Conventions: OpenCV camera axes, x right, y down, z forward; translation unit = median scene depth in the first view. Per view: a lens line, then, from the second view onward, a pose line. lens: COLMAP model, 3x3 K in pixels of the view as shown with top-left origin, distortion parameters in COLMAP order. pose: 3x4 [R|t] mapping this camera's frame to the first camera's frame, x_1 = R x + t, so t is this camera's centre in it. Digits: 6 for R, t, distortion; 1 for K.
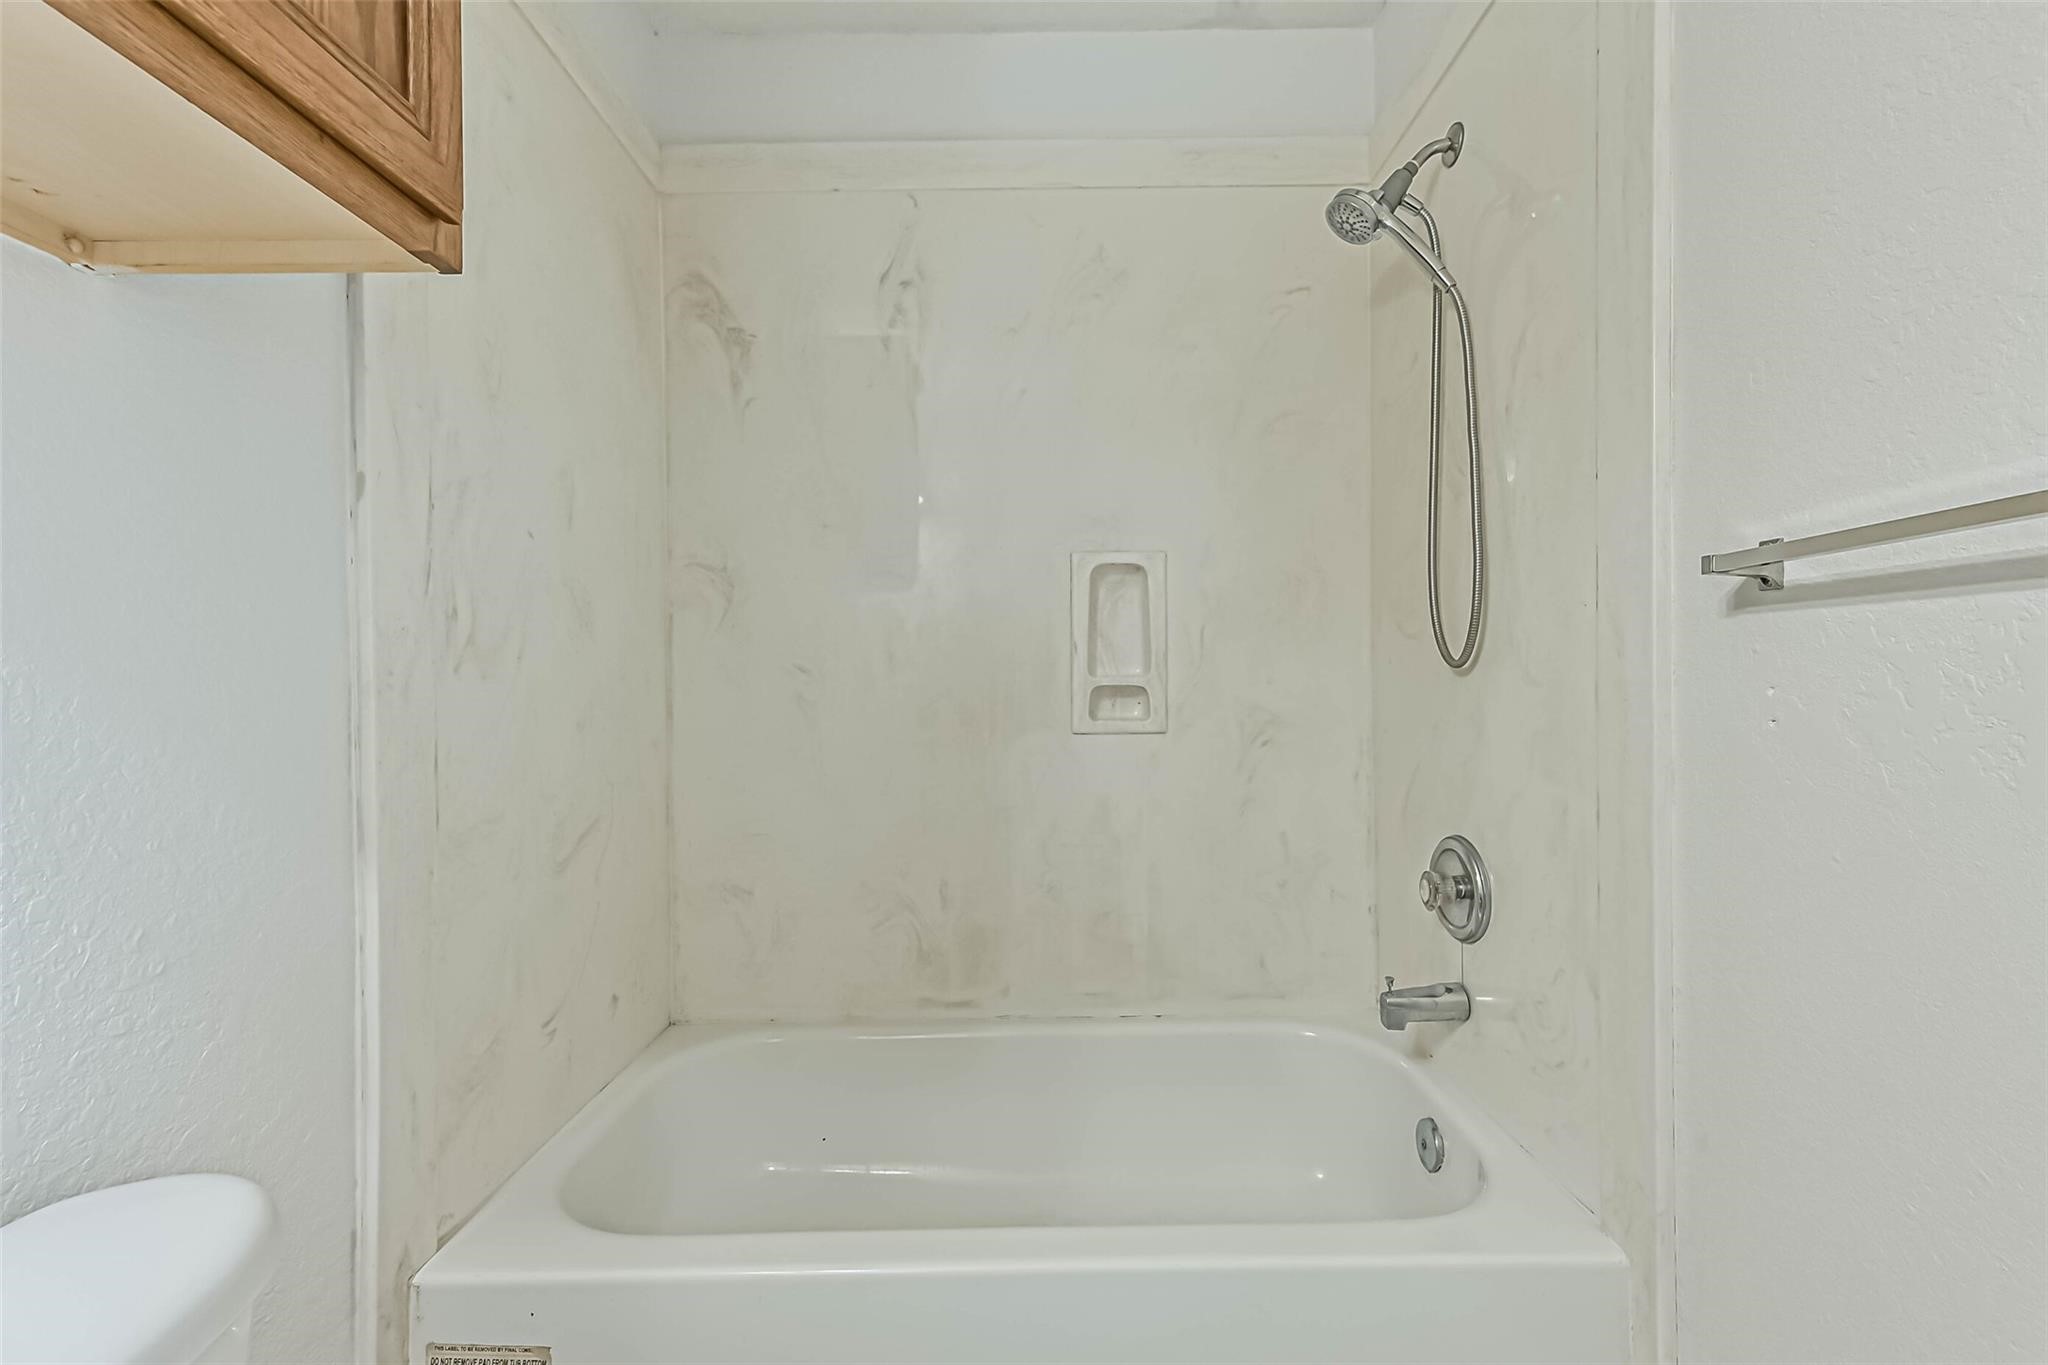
lens RADIAL K [[819.2, 0, 1027.2], [0, 819.2, 688.5], [0, 0, 1]] dist [0.002369, -0.000043]
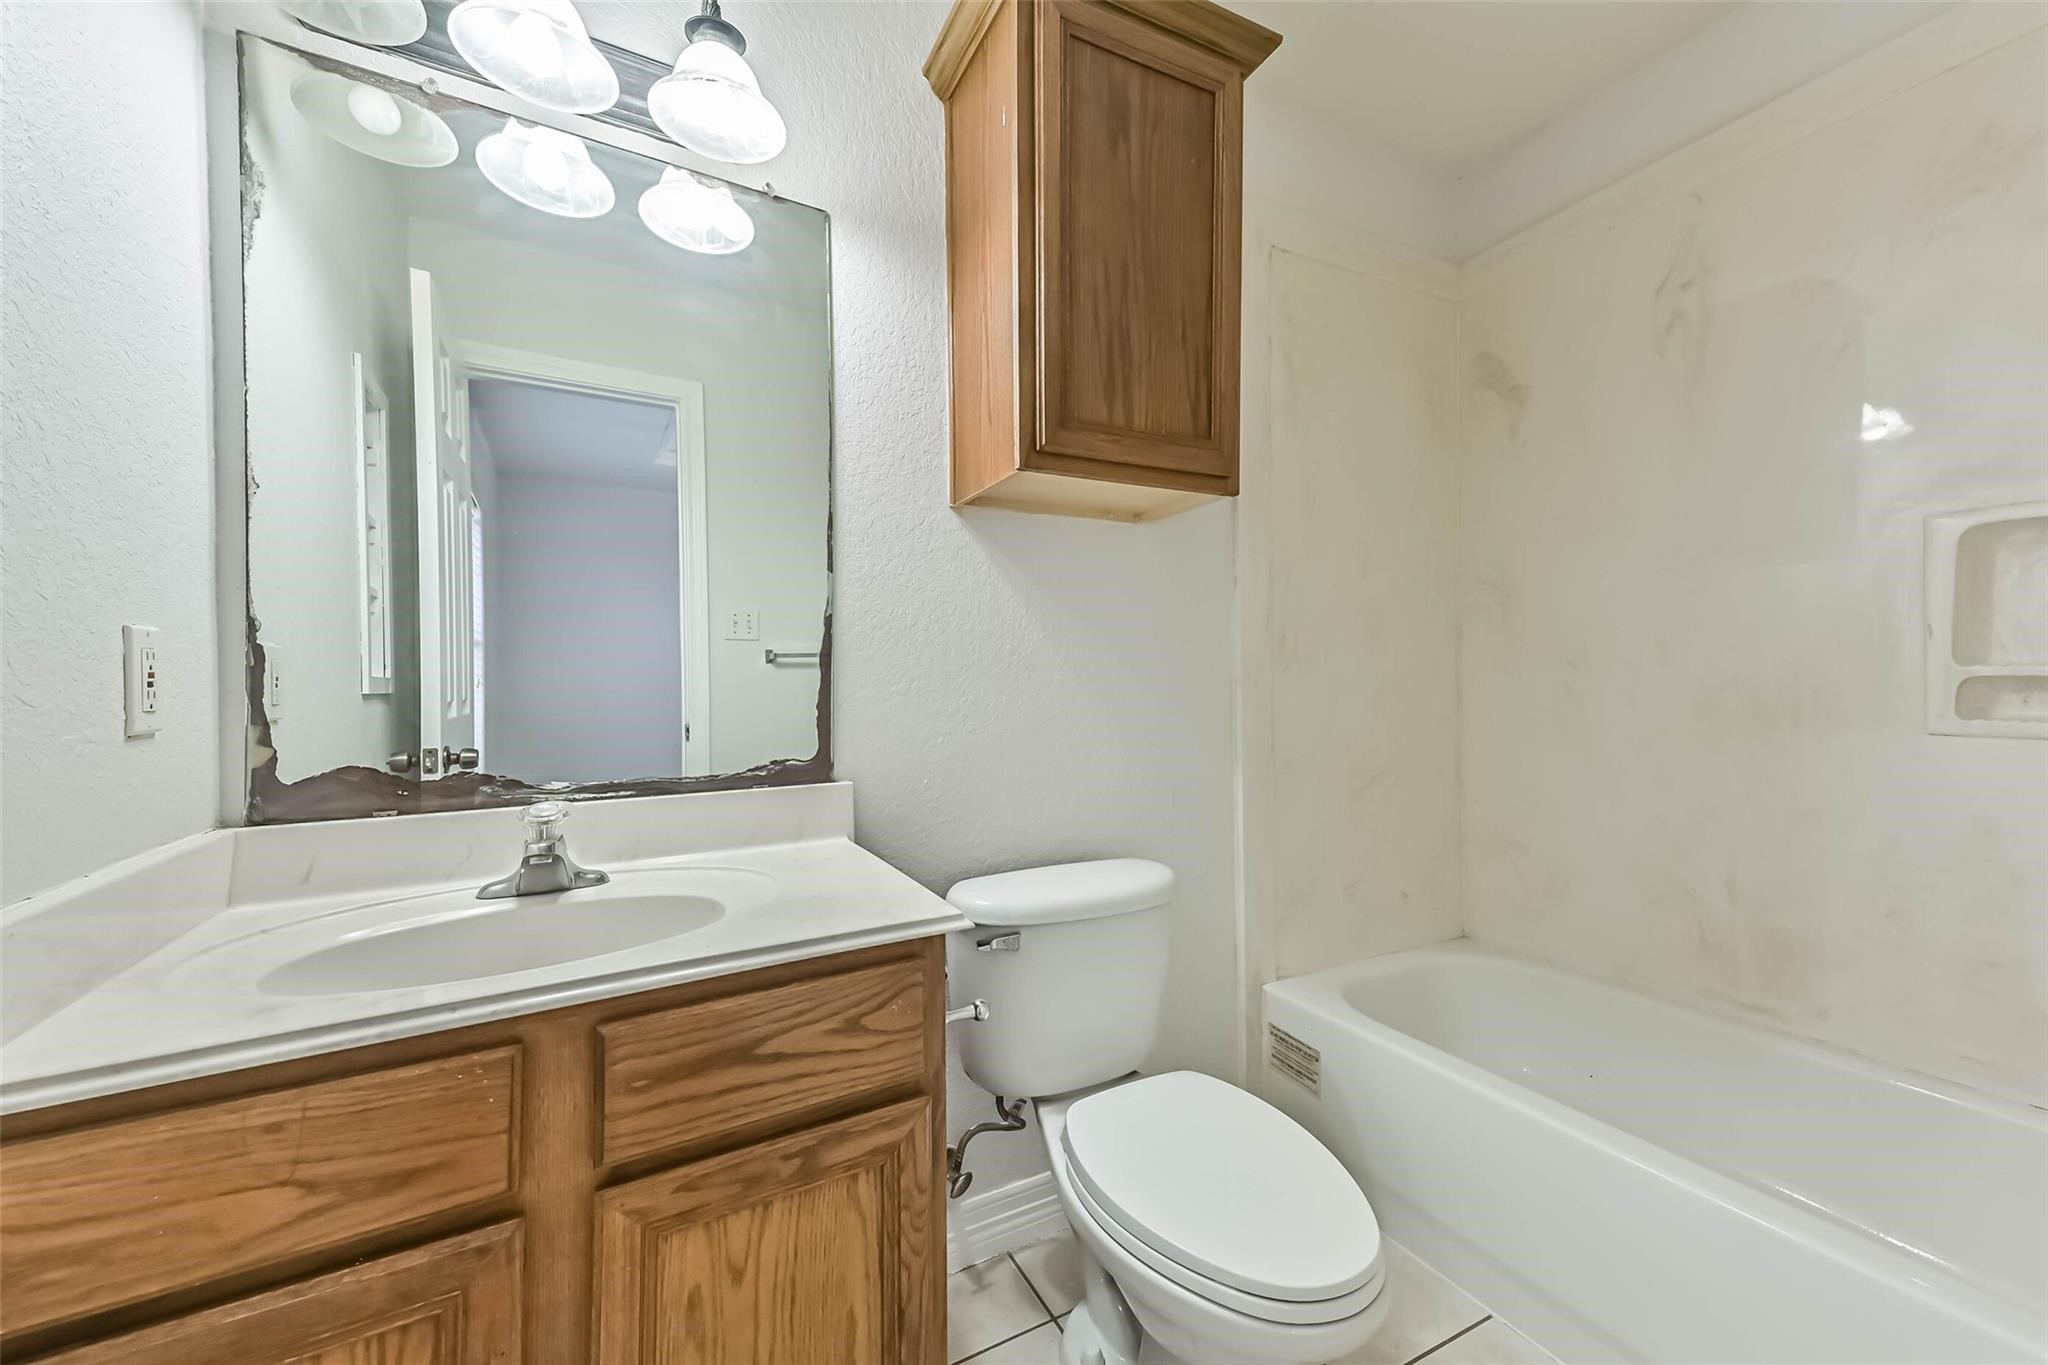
lens RADIAL K [[819.2, 0, 1027.2], [0, 819.2, 688.5], [0, 0, 1]] dist [0.002369, -0.000043]
pose [[0.448917, 0.010061, -0.893517, 0.417783], [0.001285, 0.999928, 0.011904, -0.002209], [0.893573, -0.006492, 0.448872, -0.207067]]
